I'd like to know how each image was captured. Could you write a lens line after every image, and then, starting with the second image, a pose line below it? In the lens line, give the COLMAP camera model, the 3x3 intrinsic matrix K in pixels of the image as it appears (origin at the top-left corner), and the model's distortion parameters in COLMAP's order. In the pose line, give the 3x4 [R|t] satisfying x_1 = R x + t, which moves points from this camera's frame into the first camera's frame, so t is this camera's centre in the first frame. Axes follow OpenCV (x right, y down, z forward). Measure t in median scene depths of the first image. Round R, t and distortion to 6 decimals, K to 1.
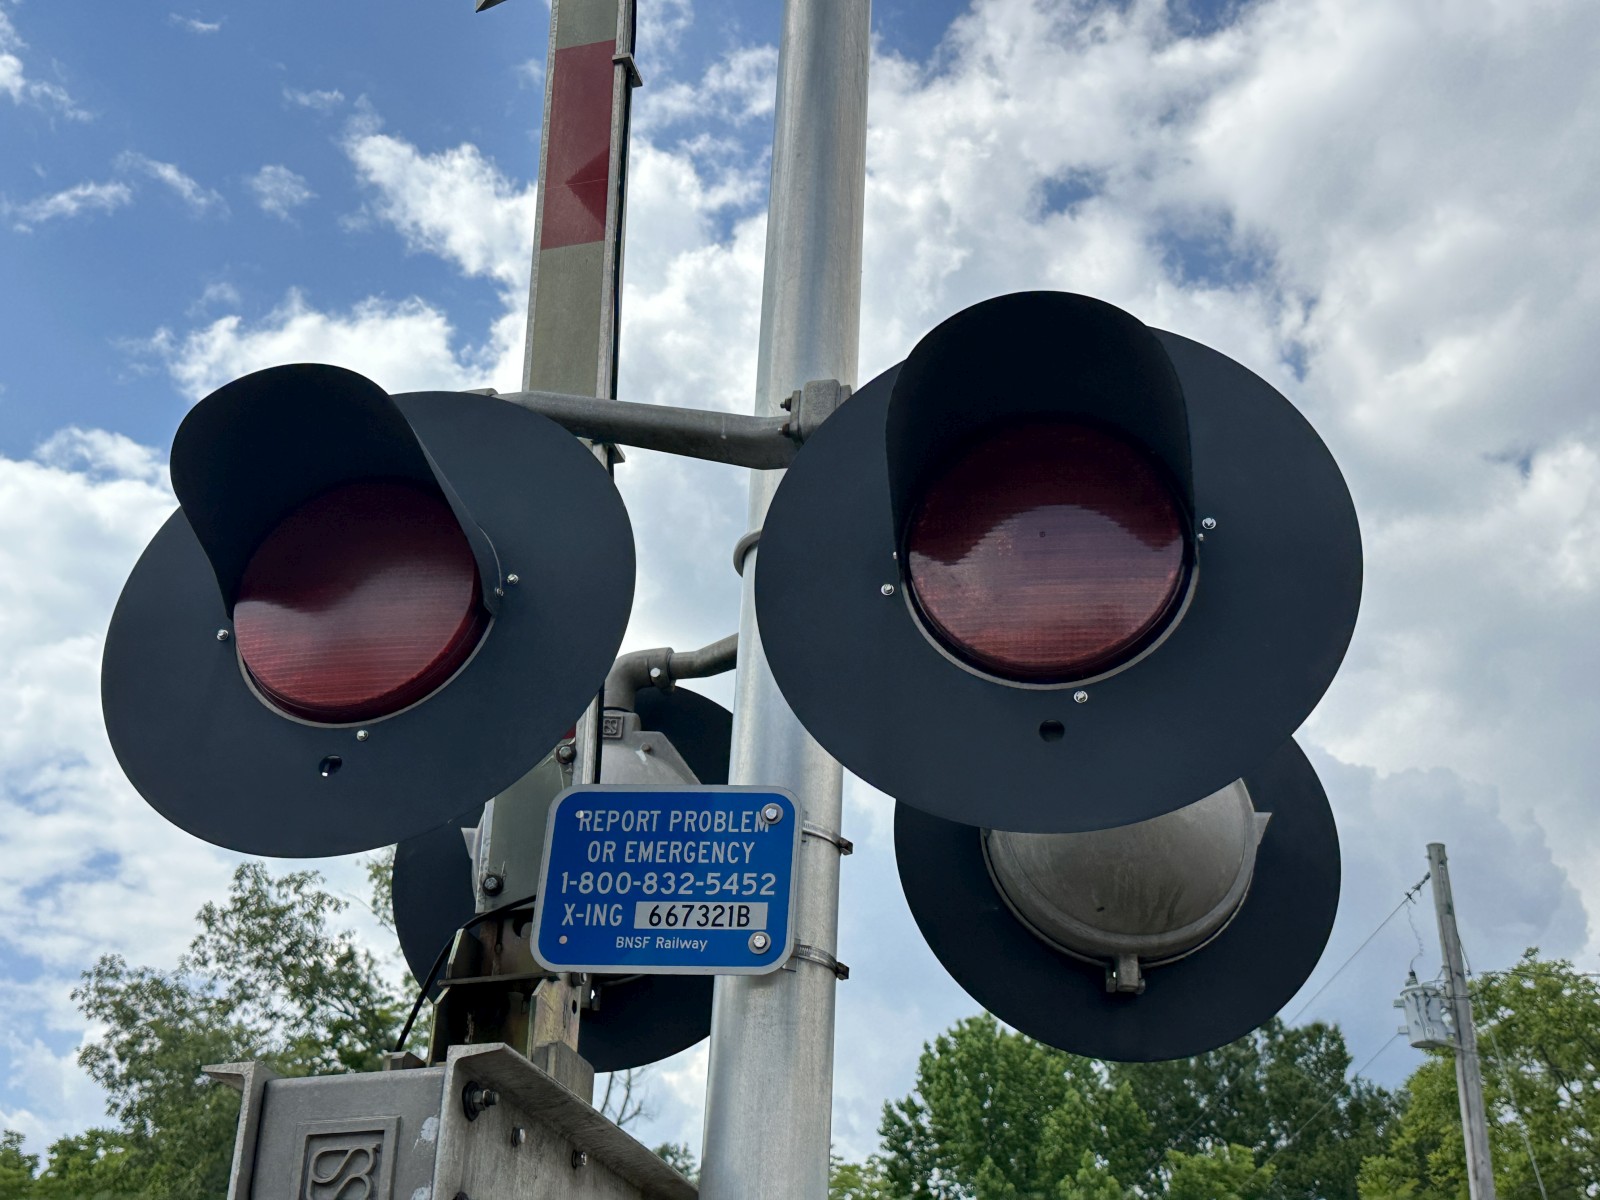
lens RADIAL K [[1833.9, 0, 809.8], [0, 1833.9, 528.1], [0, 0, 1]] dist [0.076670, 0.000000]
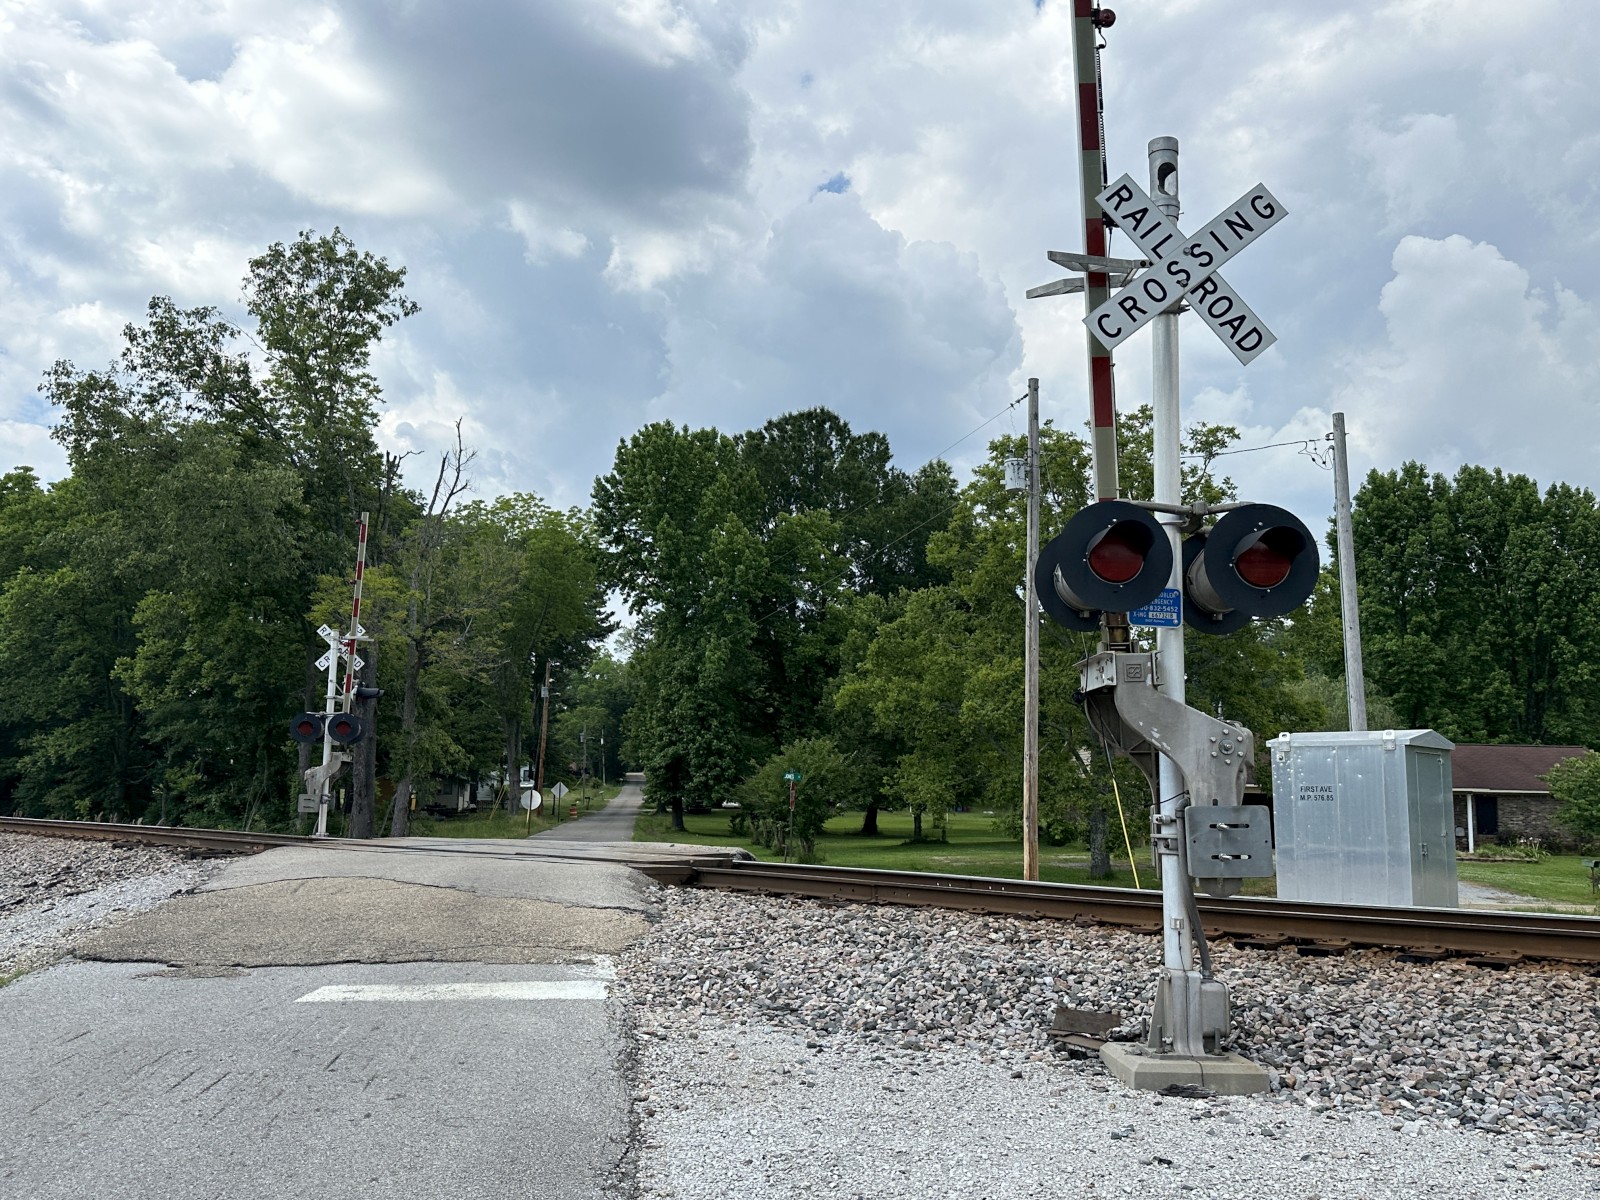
lens RADIAL K [[1377.5, 0, 788.0], [0, 1377.5, 608.5], [0, 0, 1]] dist [0.126607, -0.206774]
pose [[0.973203, 0.014480, 0.229489, -0.093189], [-0.104816, 0.916237, 0.386683, -0.056053], [-0.204667, -0.400376, 0.893202, -0.097375]]
